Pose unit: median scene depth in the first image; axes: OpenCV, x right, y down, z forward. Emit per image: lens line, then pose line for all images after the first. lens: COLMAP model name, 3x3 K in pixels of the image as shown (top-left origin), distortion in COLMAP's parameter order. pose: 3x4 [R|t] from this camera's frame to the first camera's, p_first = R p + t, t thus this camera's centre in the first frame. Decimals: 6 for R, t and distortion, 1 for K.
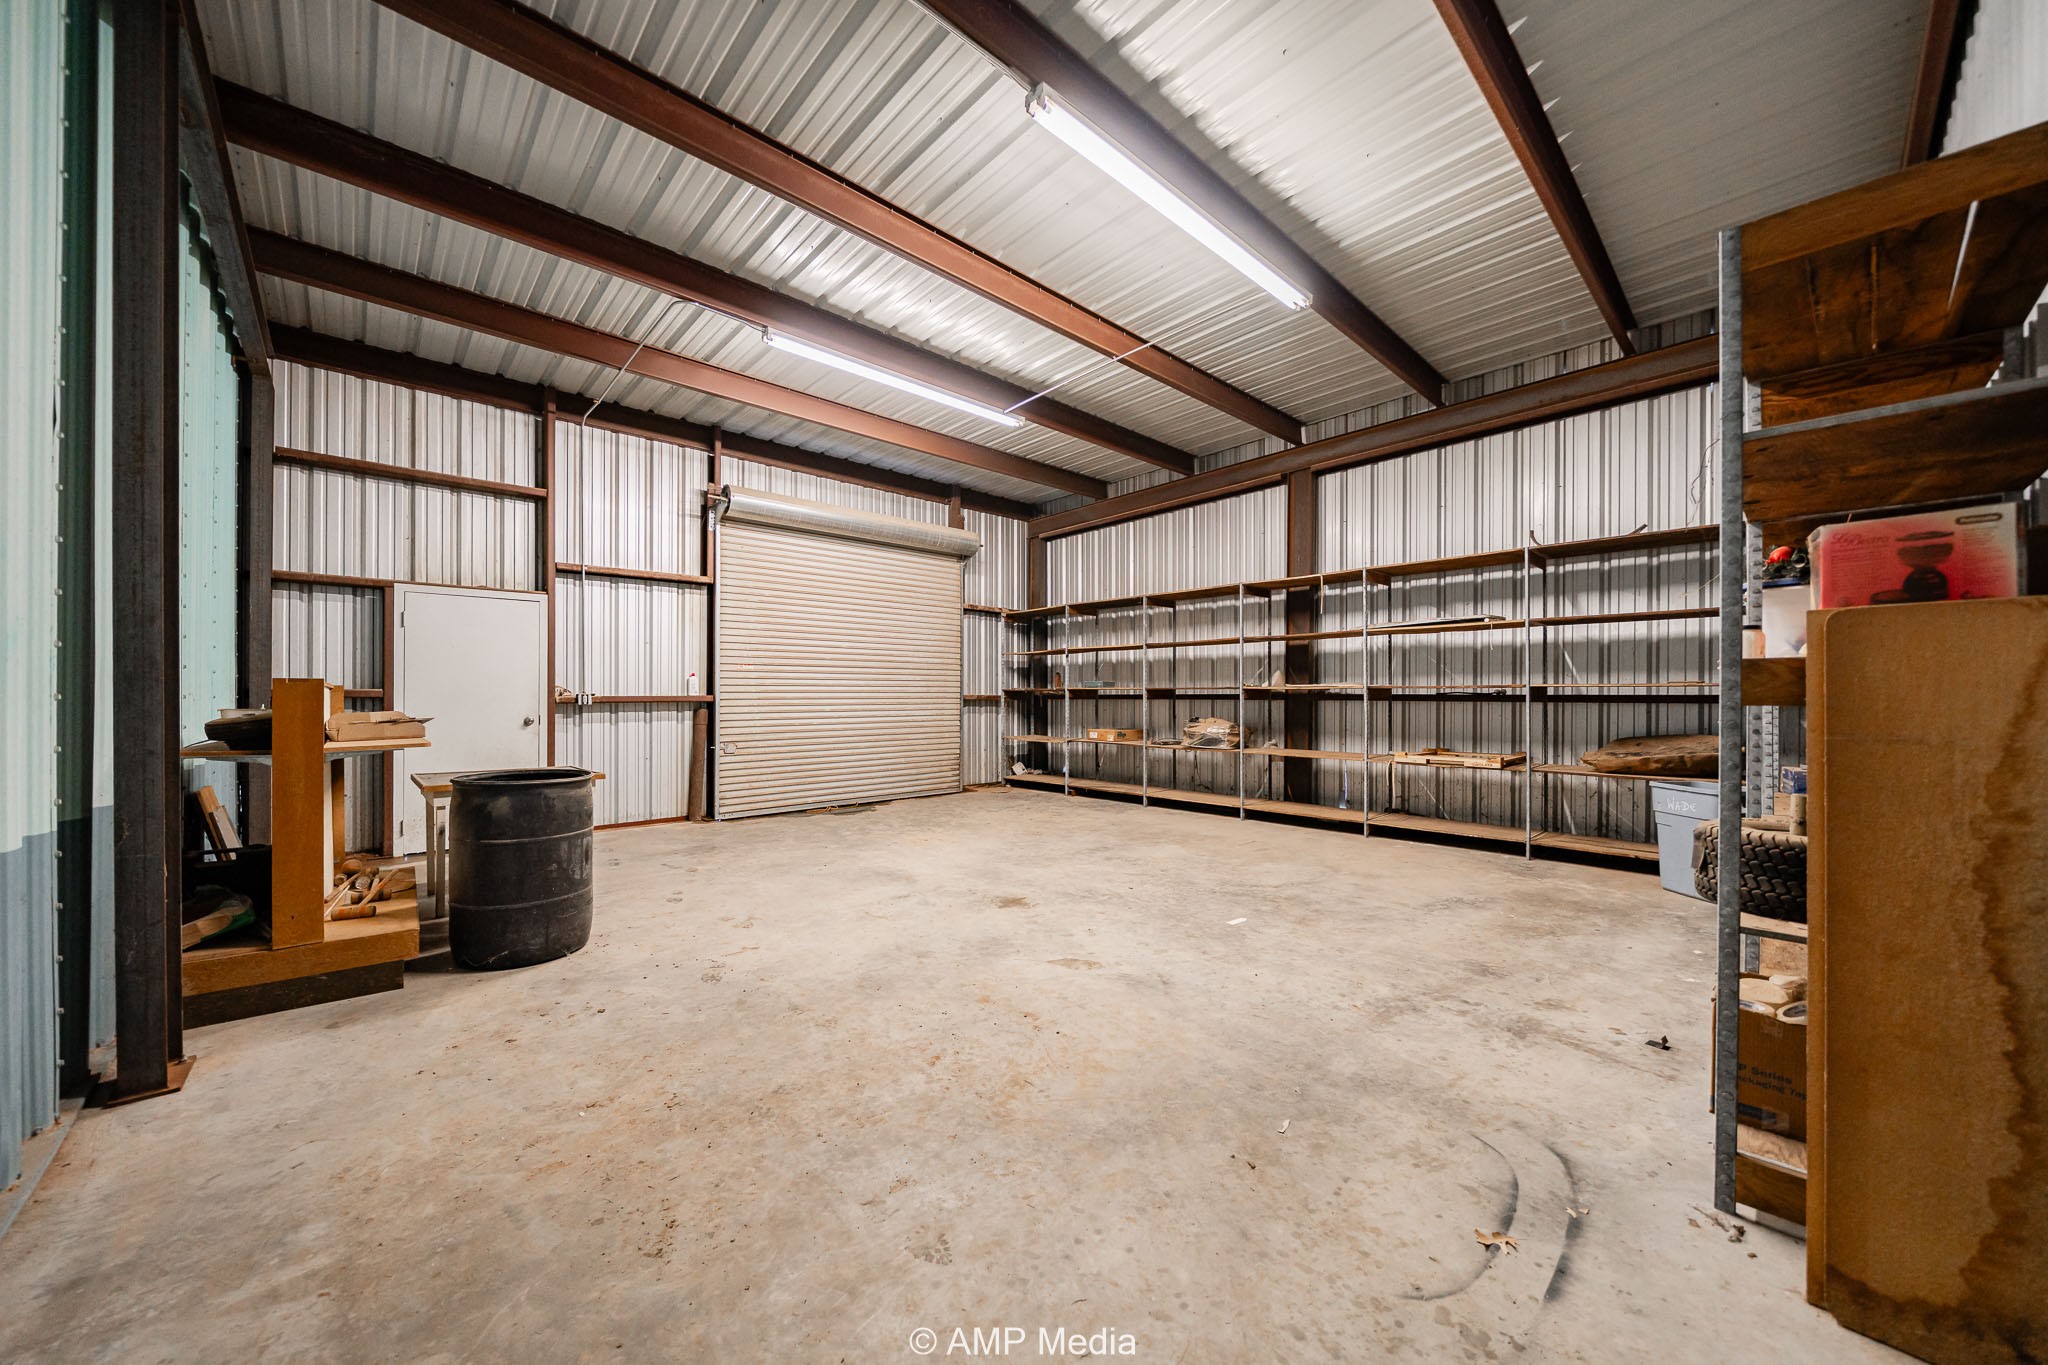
lens RADIAL K [[726.4, 0, 1025.1], [0, 726.4, 742.6], [0, 0, 1]] dist [-0.003402, -0.000260]
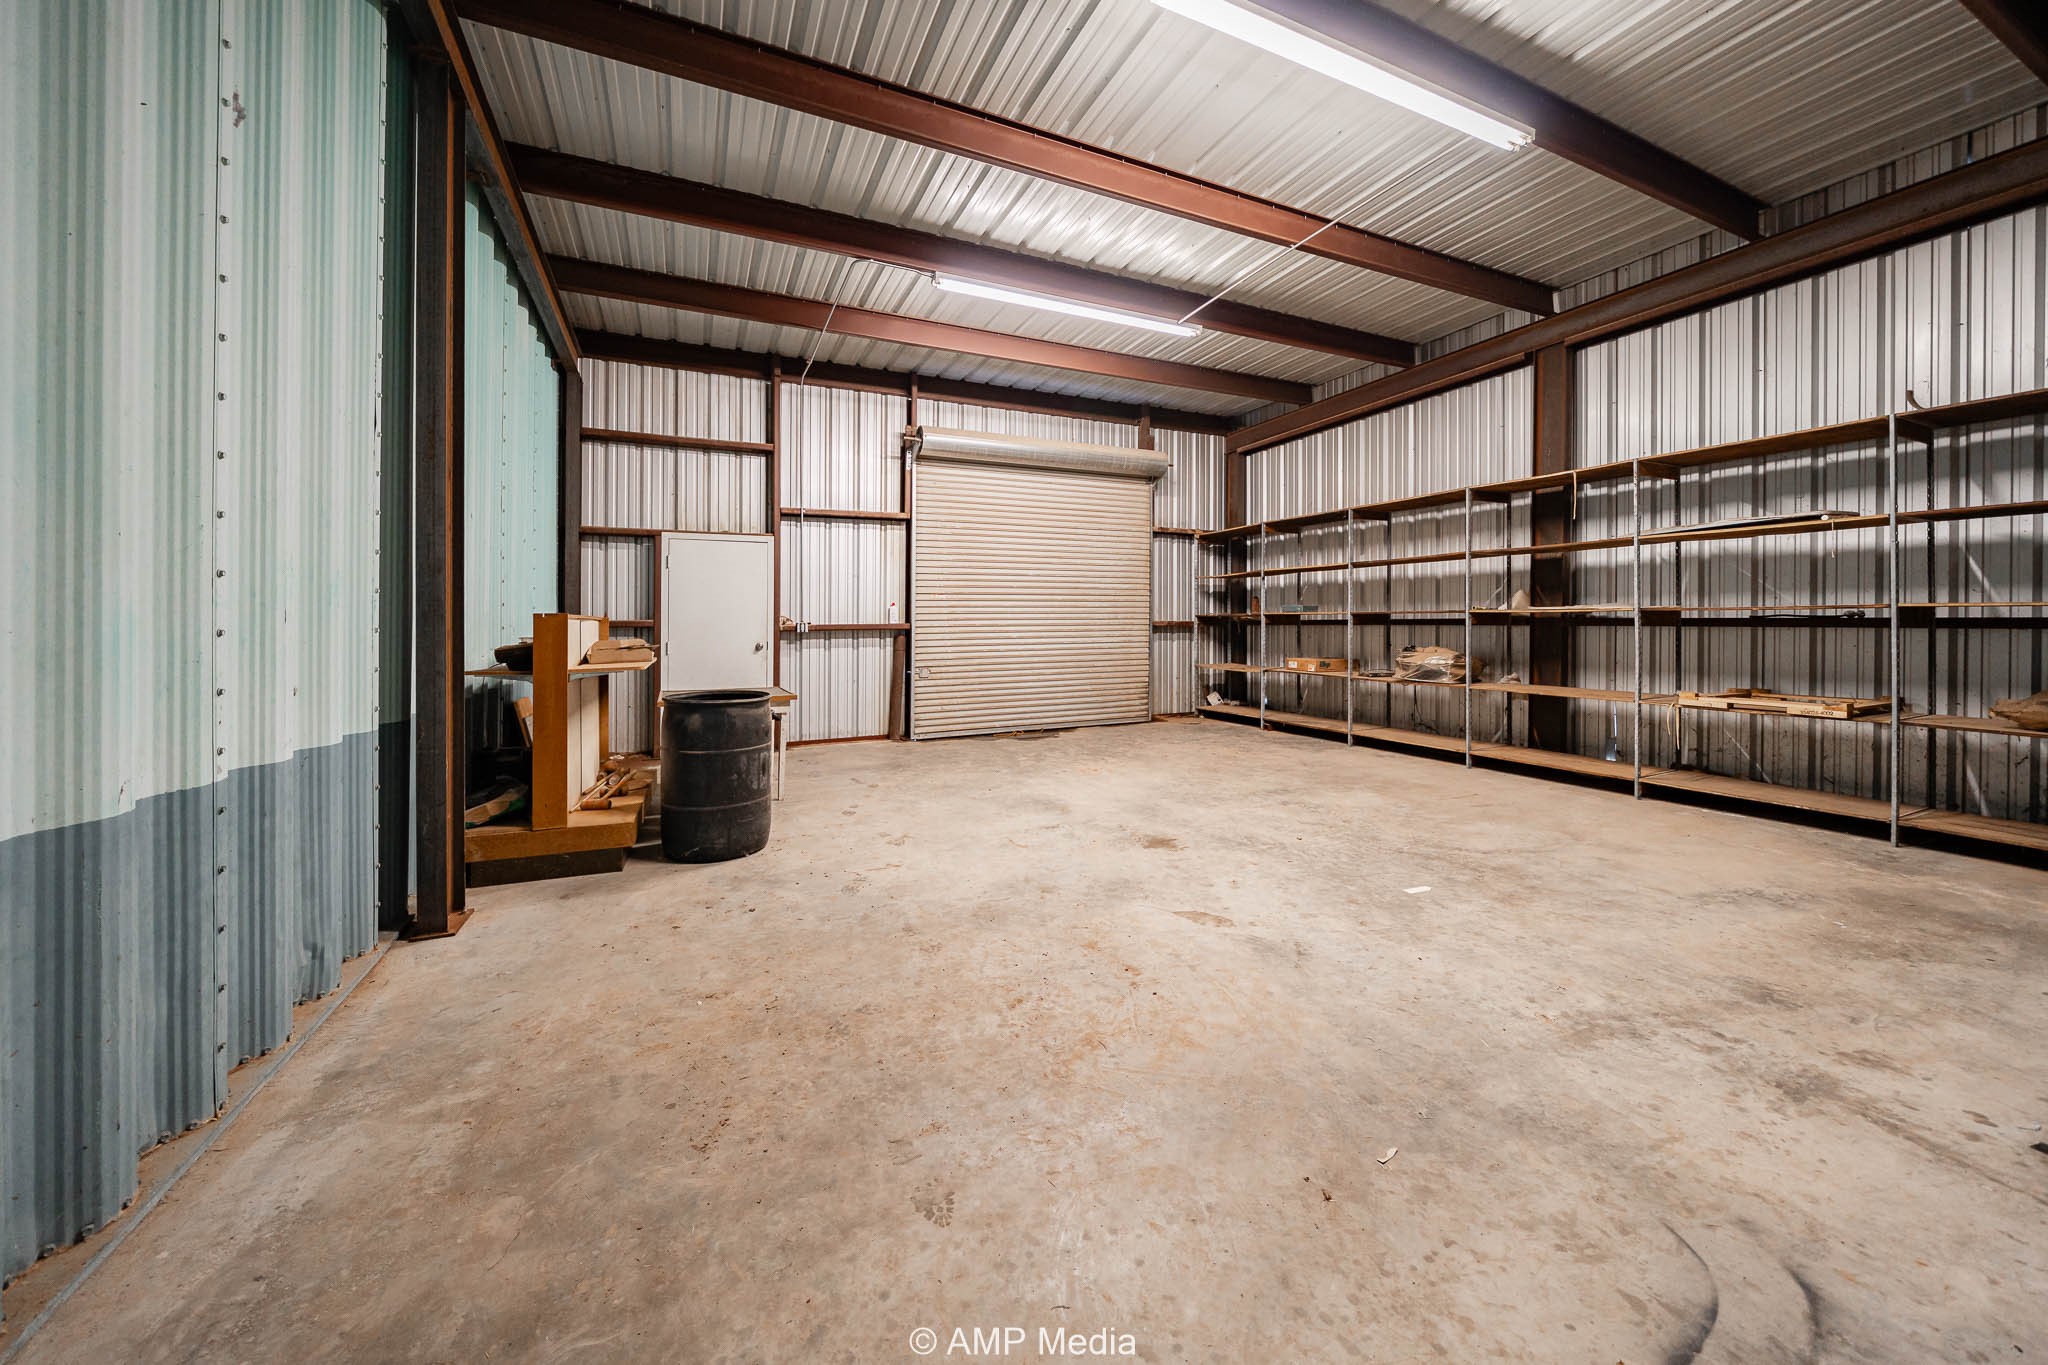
lens RADIAL K [[730.1, 0, 1021.0], [0, 730.1, 665.6], [0, 0, 1]] dist [-0.003539, 0.000037]
pose [[0.949430, 0.012973, -0.313711, 0.102606], [-0.013920, 0.999903, -0.000777, -0.006453], [0.313670, 0.005105, 0.949518, 0.043958]]
